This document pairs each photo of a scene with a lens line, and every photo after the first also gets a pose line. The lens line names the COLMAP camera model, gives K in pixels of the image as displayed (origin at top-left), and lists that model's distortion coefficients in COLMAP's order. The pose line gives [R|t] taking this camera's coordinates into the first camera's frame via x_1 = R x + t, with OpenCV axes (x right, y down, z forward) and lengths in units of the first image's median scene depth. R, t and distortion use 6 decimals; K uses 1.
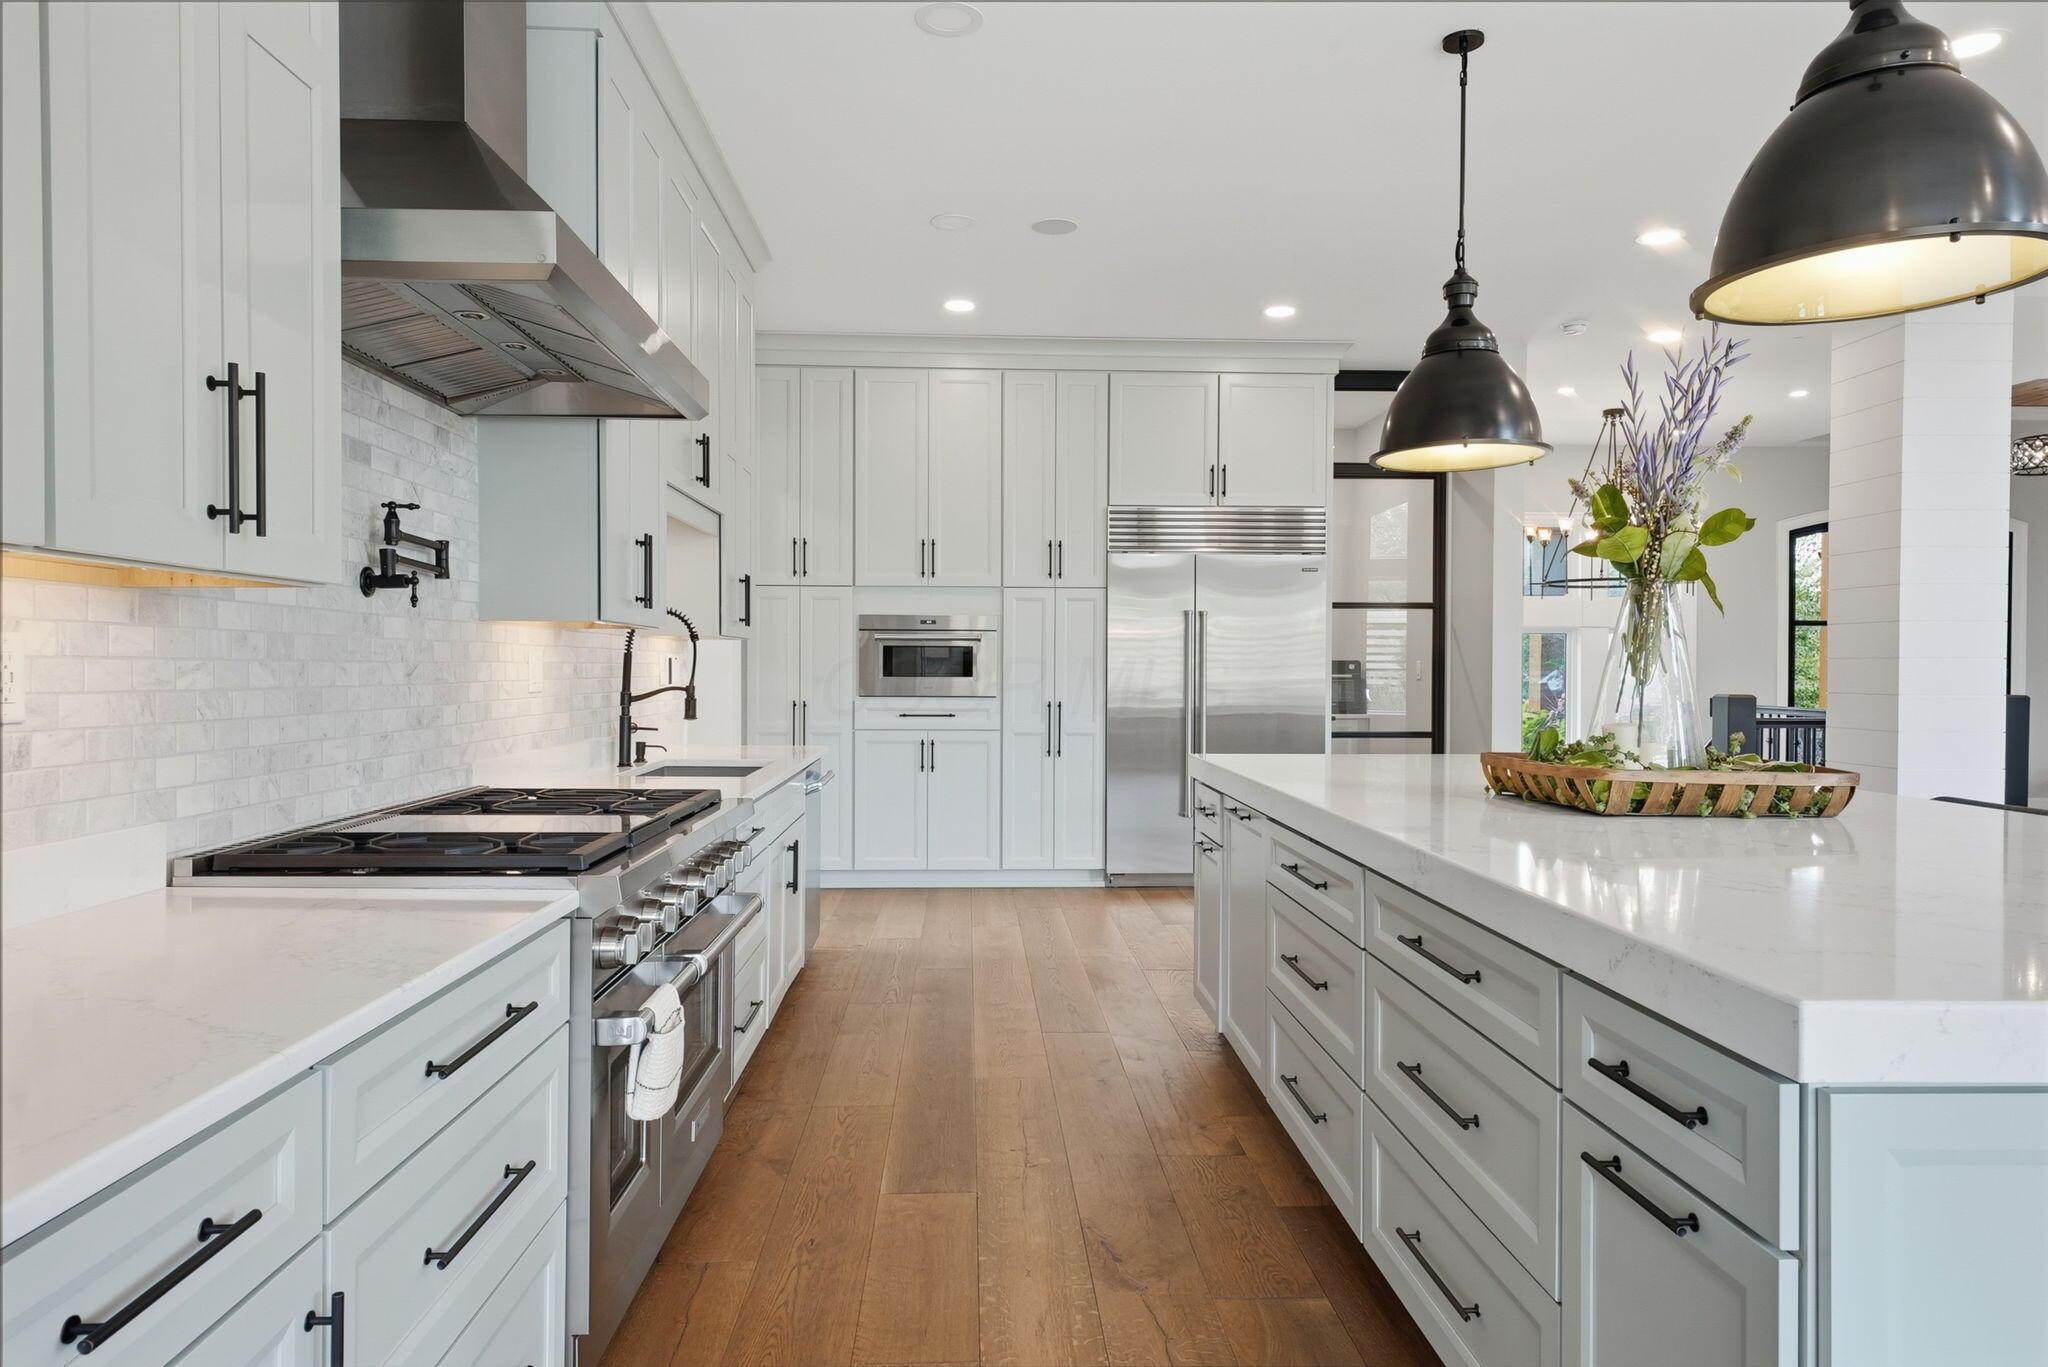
lens RADIAL K [[1277.9, 0, 1024.0], [0, 1277.9, 683.5], [0, 0, 1]] dist [0.017751, -0.000814]
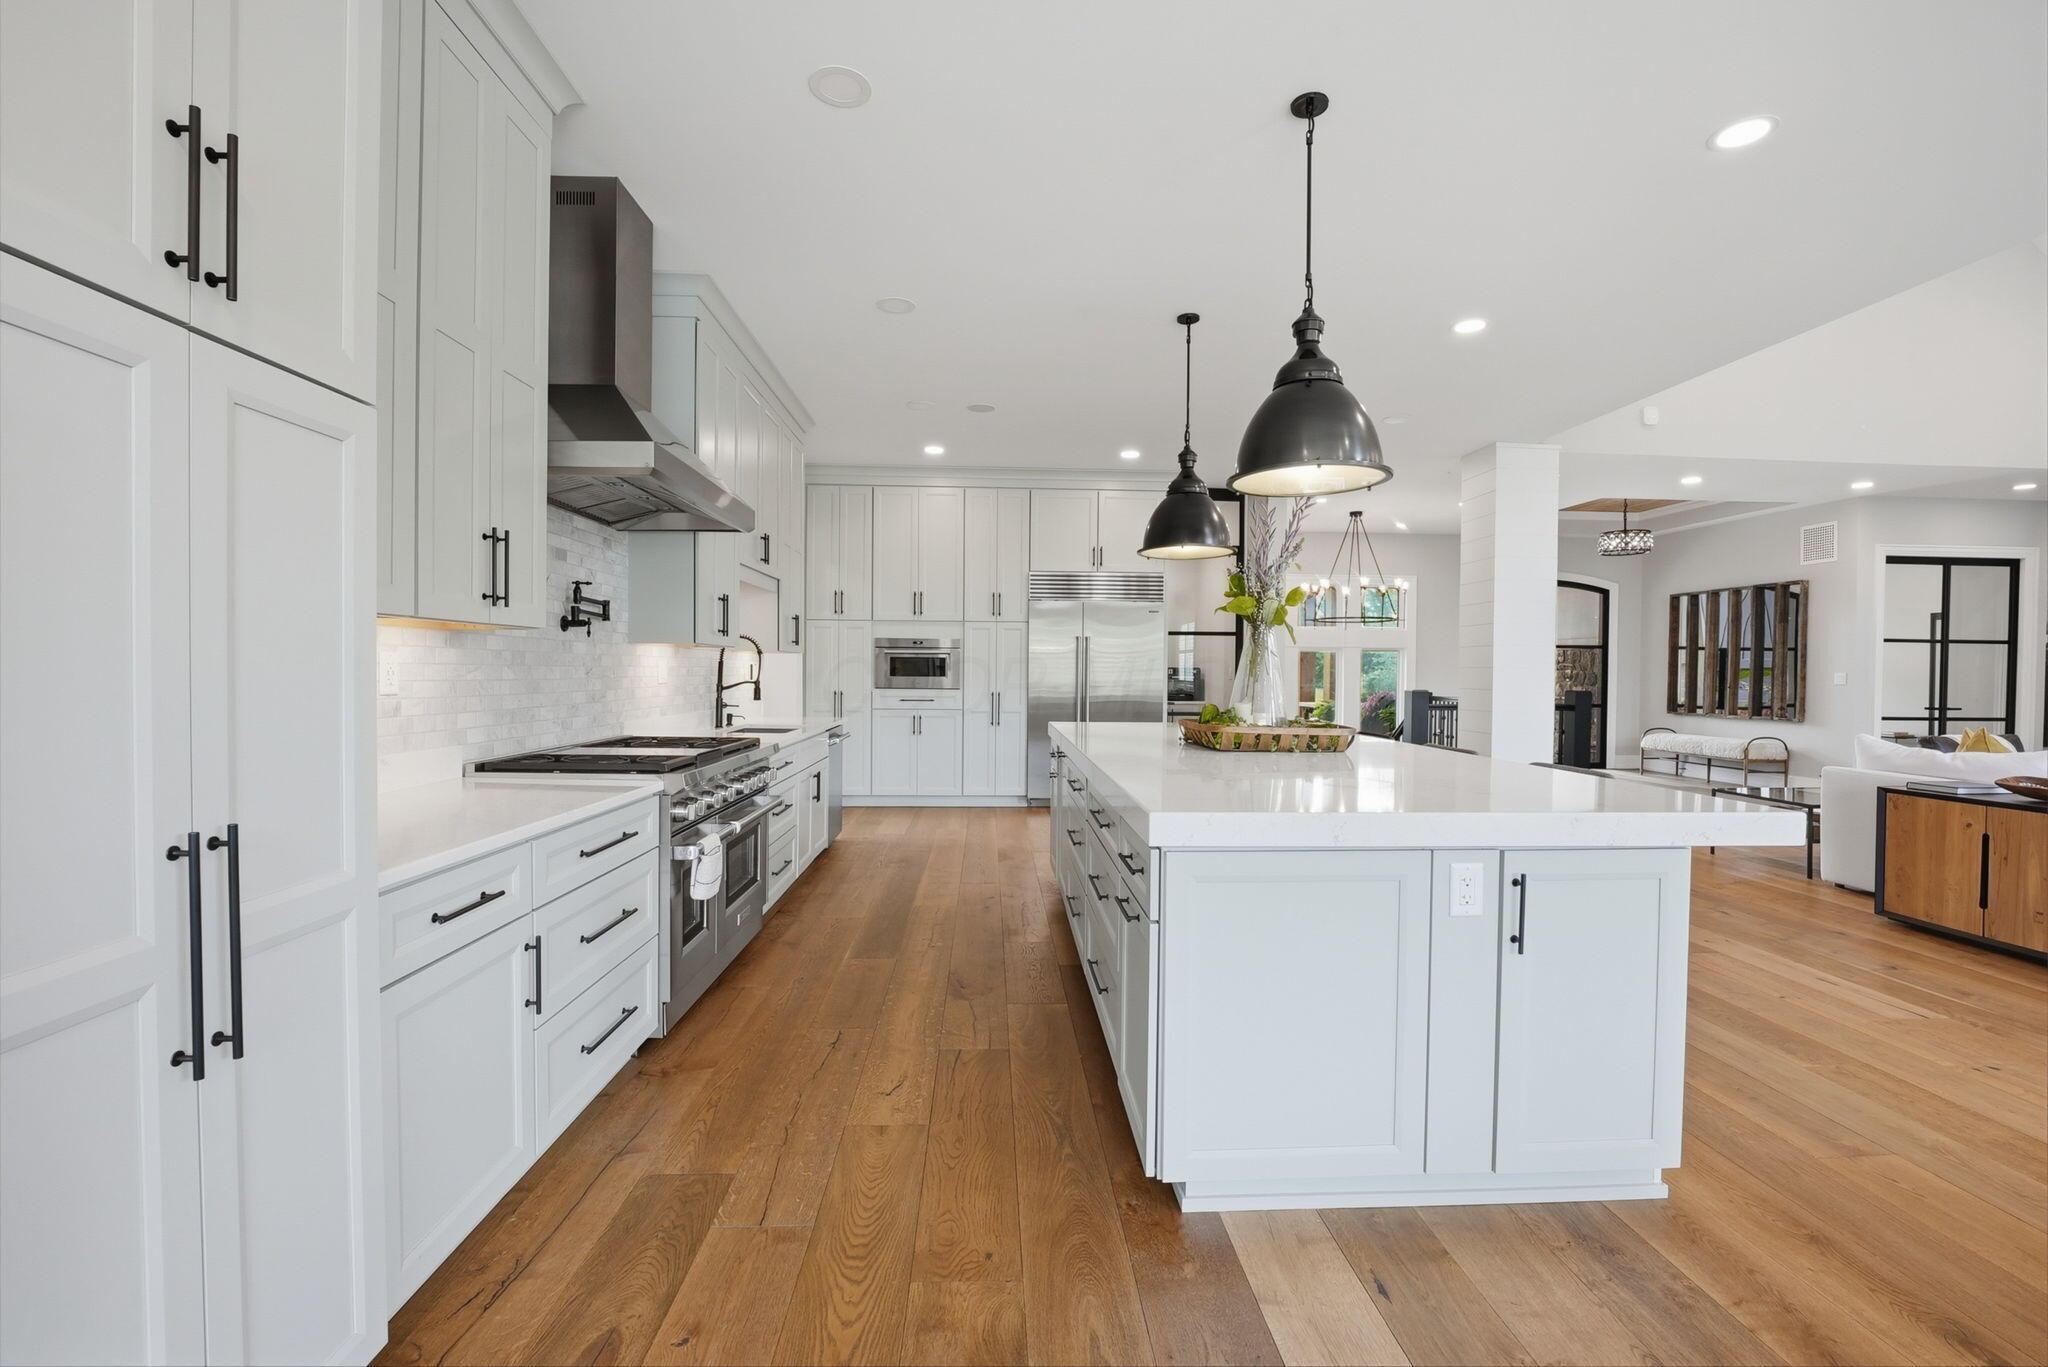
lens RADIAL K [[866.5, 0, 1027.7], [0, 866.5, 686.7], [0, 0, 1]] dist [-0.024779, 0.000095]
pose [[0.999987, 0.004397, 0.002412, 0.146389], [-0.004409, 0.999977, 0.005187, 0.003252], [-0.002389, -0.005198, 0.999984, -0.232719]]
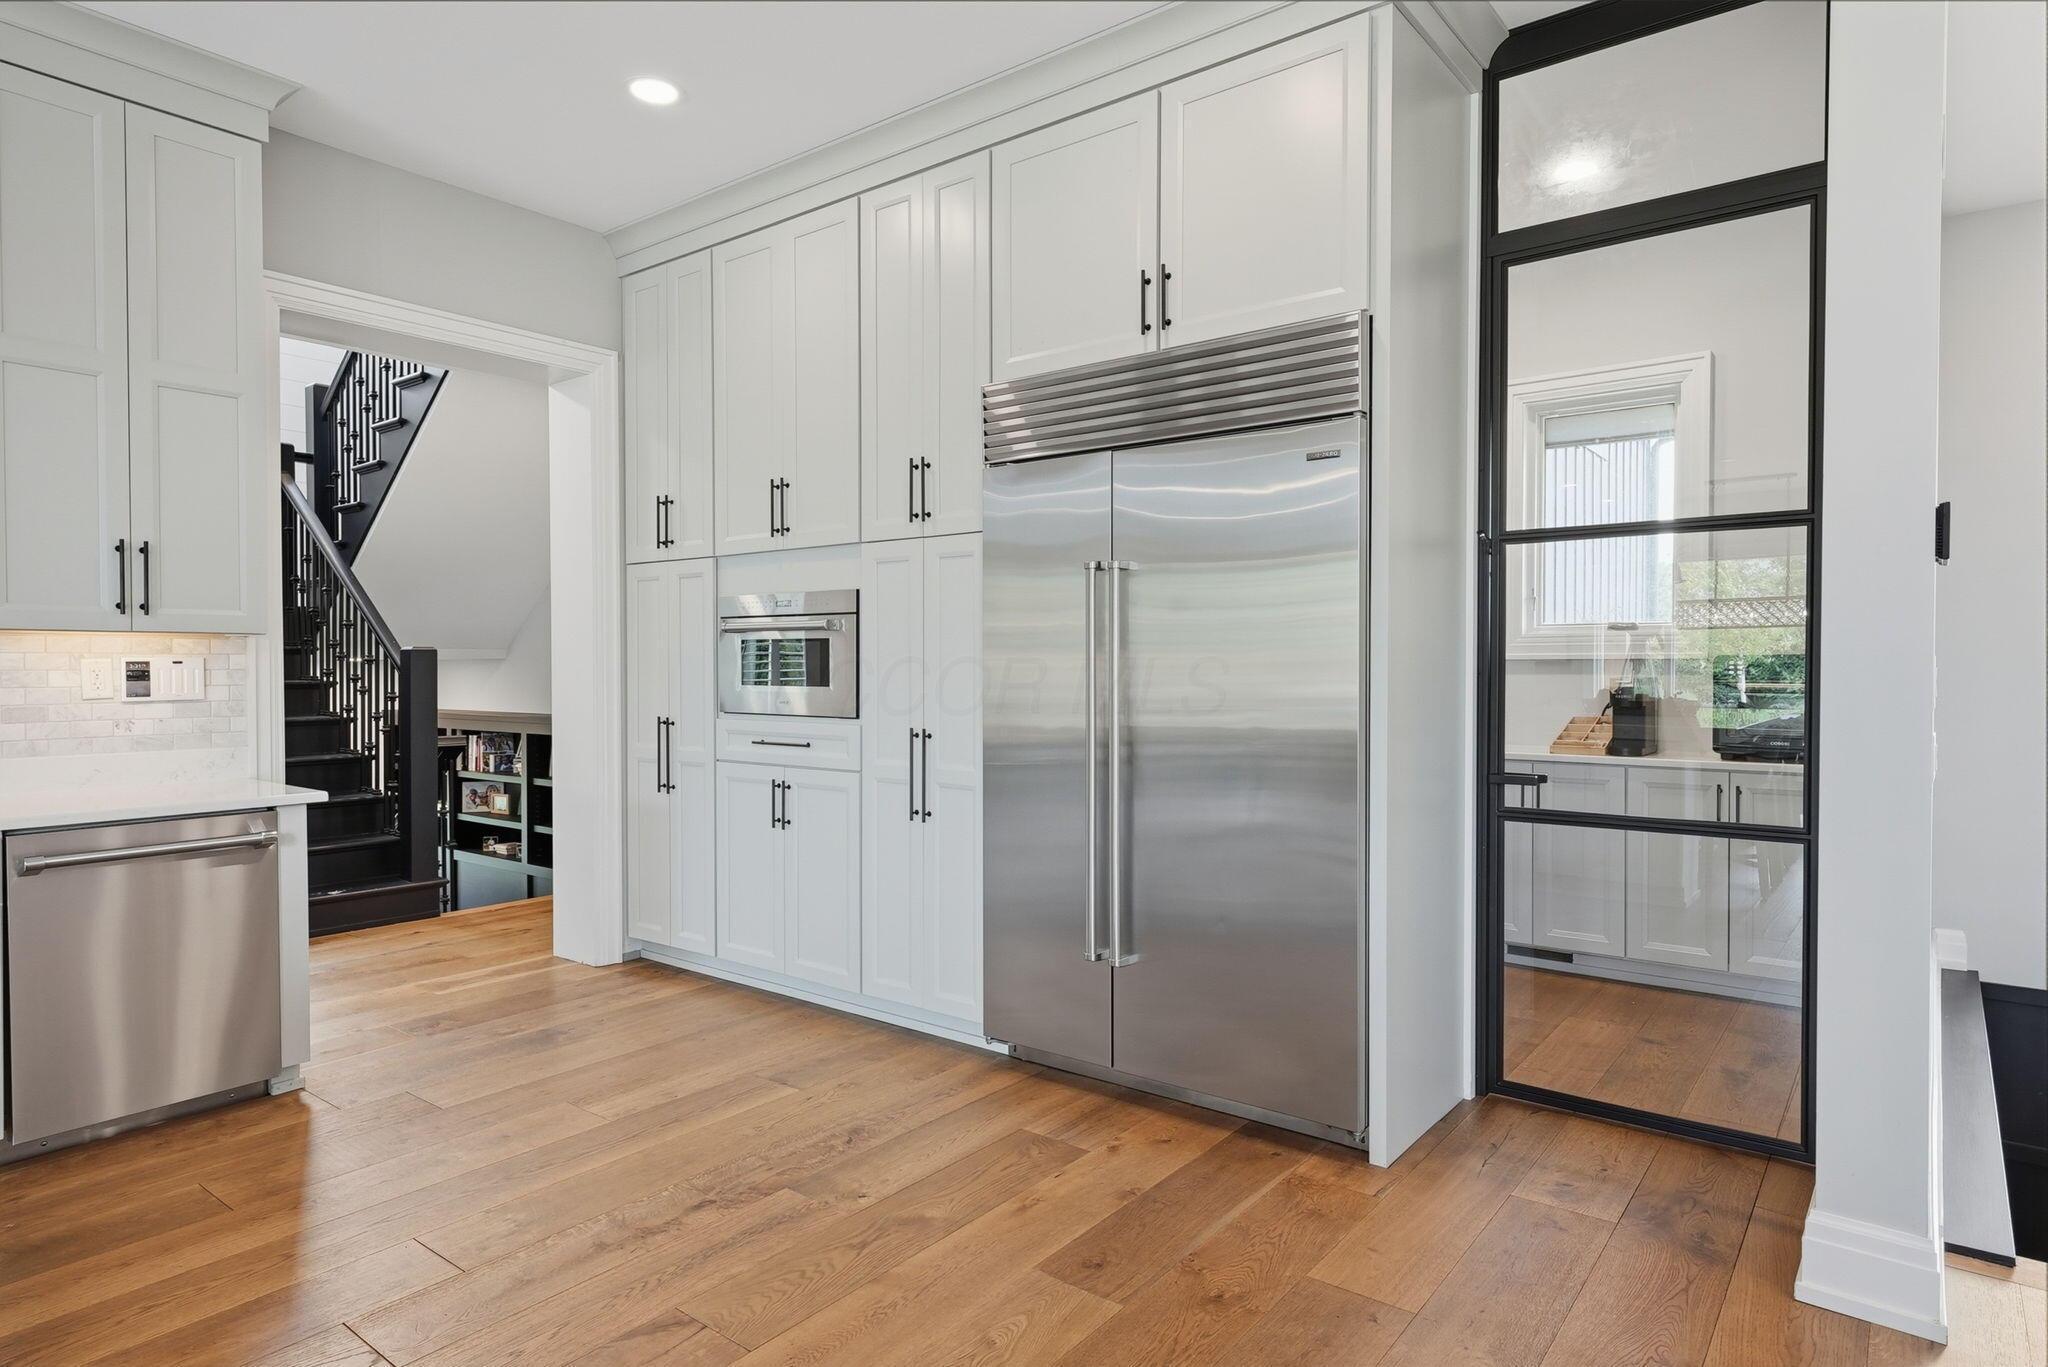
lens RADIAL K [[1151.8, 0, 1024.0], [0, 1151.8, 683.5], [0, 0, 1]] dist [0.002538, -0.000081]
pose [[0.762301, 0.005046, -0.647203, 0.968237], [-0.004198, 0.999987, 0.002852, -0.020294], [0.647209, 0.000542, 0.762312, 1.478823]]
